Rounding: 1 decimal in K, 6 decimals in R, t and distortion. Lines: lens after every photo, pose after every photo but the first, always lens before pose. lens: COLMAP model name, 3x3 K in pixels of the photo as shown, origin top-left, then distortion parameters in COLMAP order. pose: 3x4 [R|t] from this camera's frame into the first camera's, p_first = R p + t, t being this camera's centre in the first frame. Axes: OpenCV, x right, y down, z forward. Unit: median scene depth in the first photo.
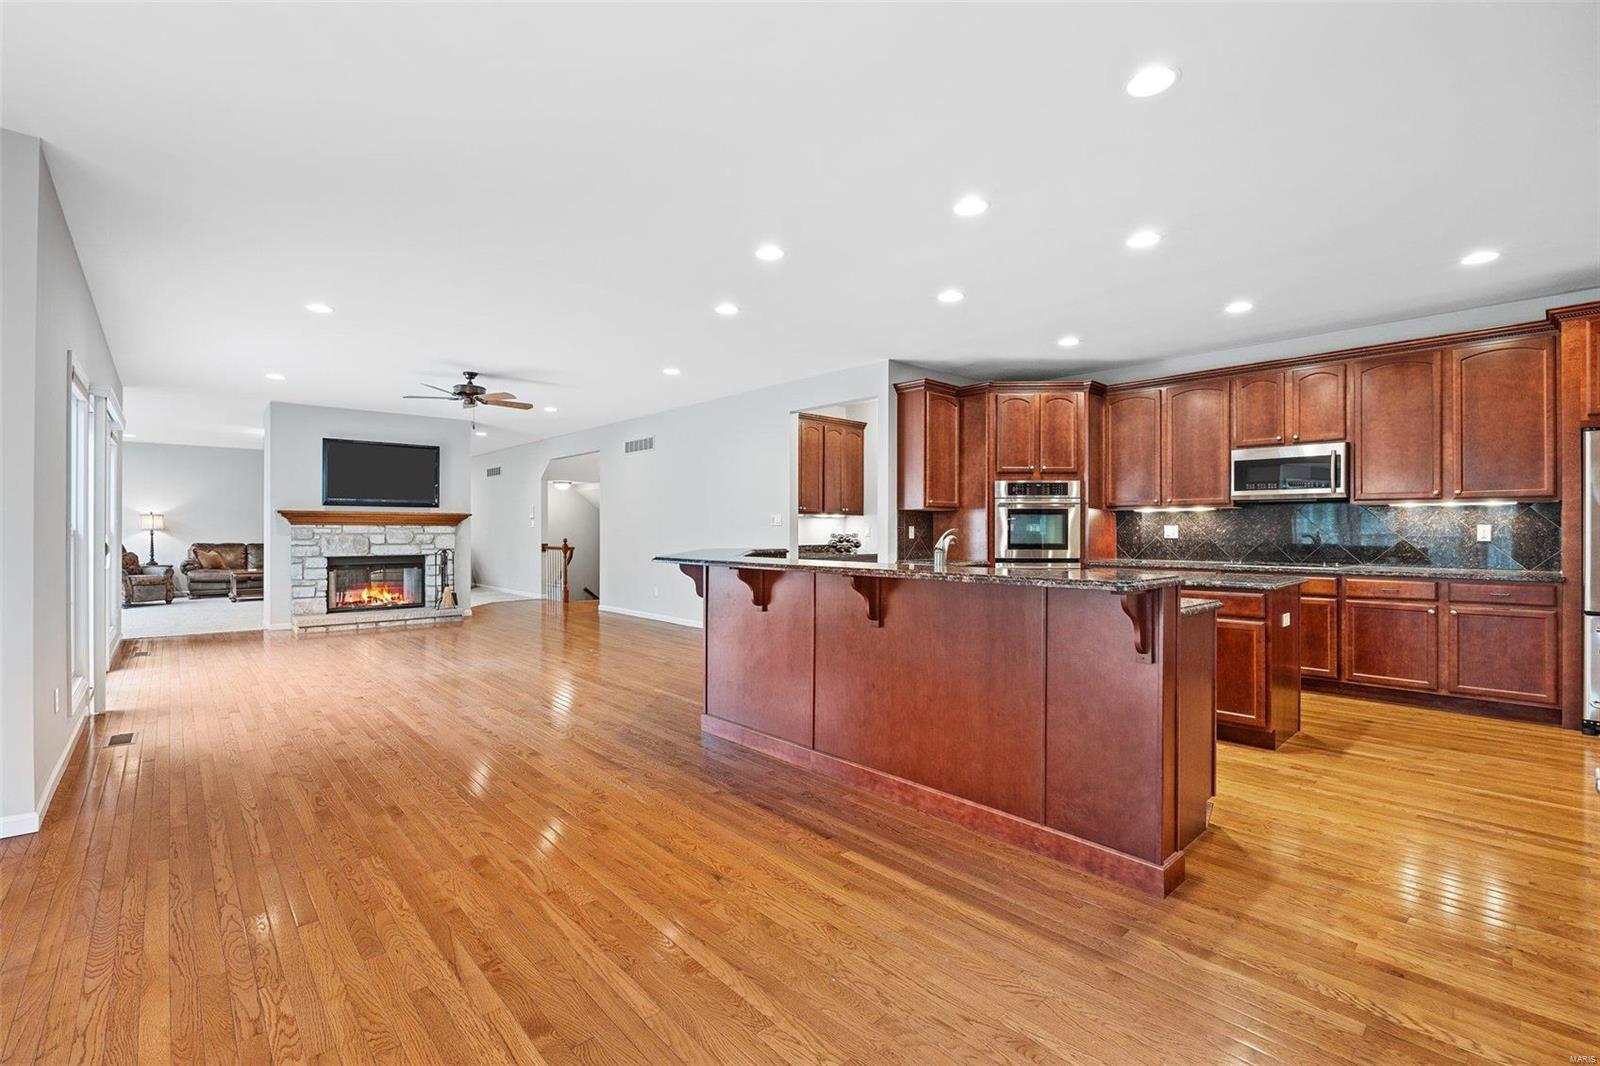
lens RADIAL K [[695.4, 0, 812.5], [0, 695.4, 527.6], [0, 0, 1]] dist [-0.013345, -0.000611]
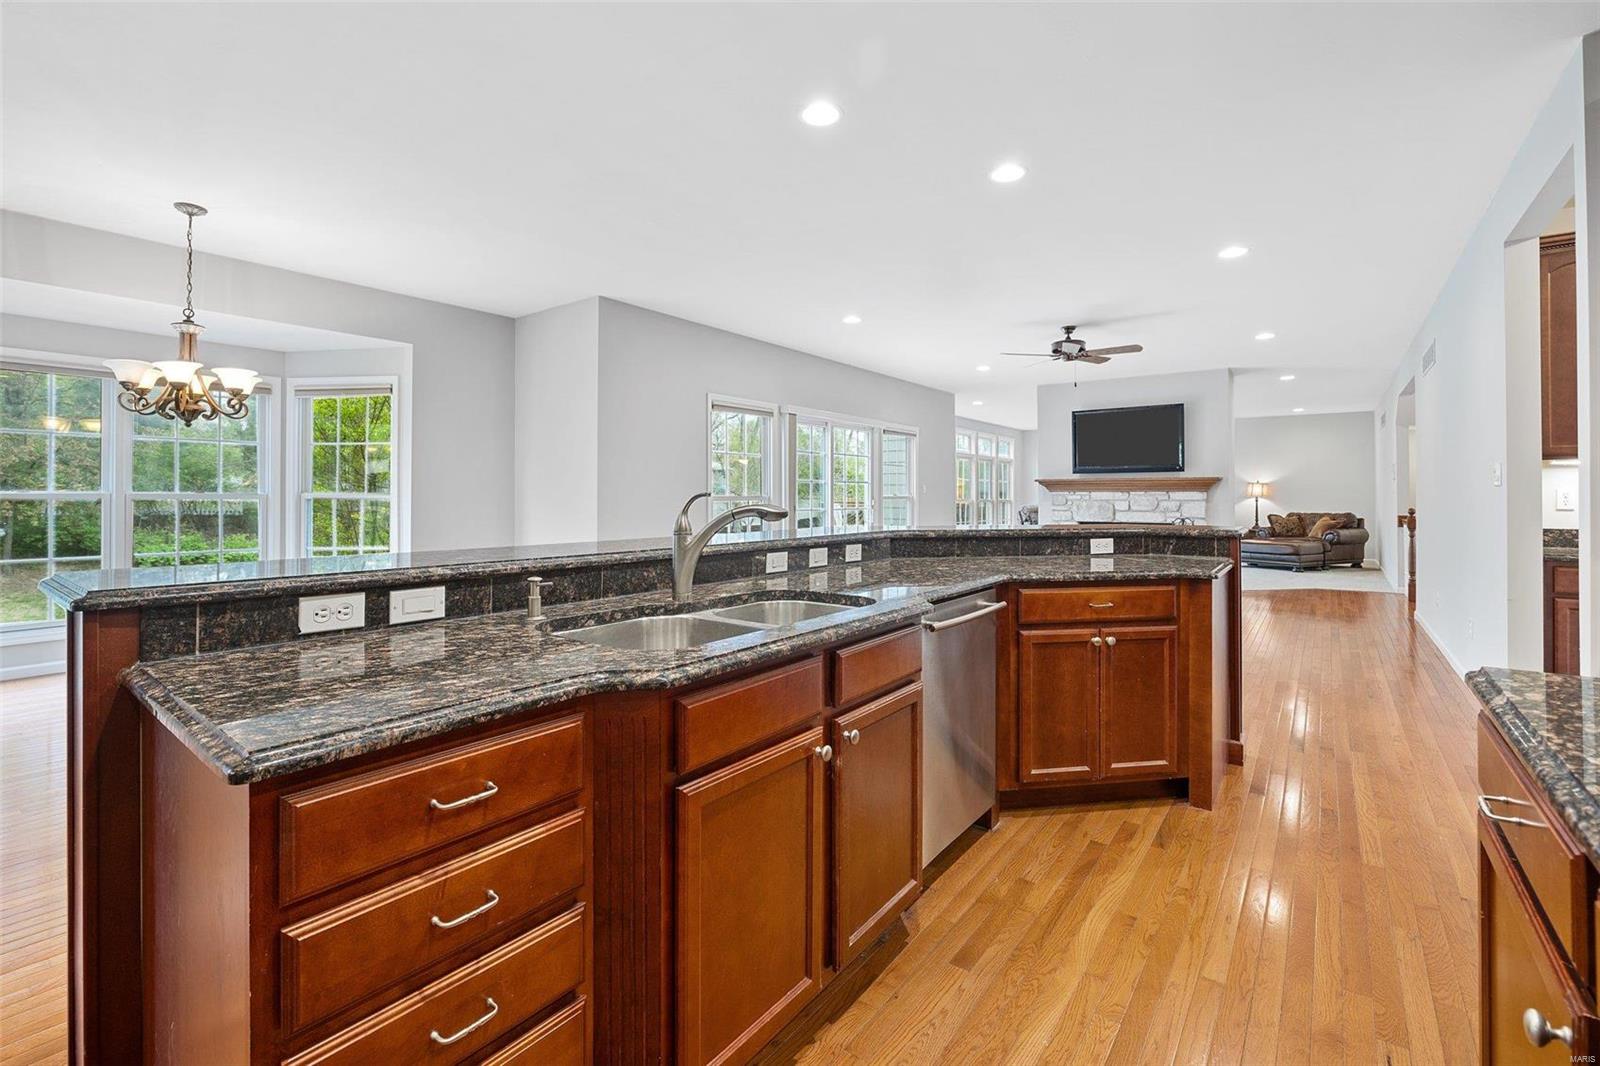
lens RADIAL K [[695.4, 0, 782.1], [0, 695.4, 493.6], [0, 0, 1]] dist [-0.013345, -0.000611]
pose [[0.136695, -0.004966, -0.990601, 0.428701], [0.003234, 0.999984, -0.004567, 0.003235], [0.990608, -0.002579, 0.136709, 0.551059]]
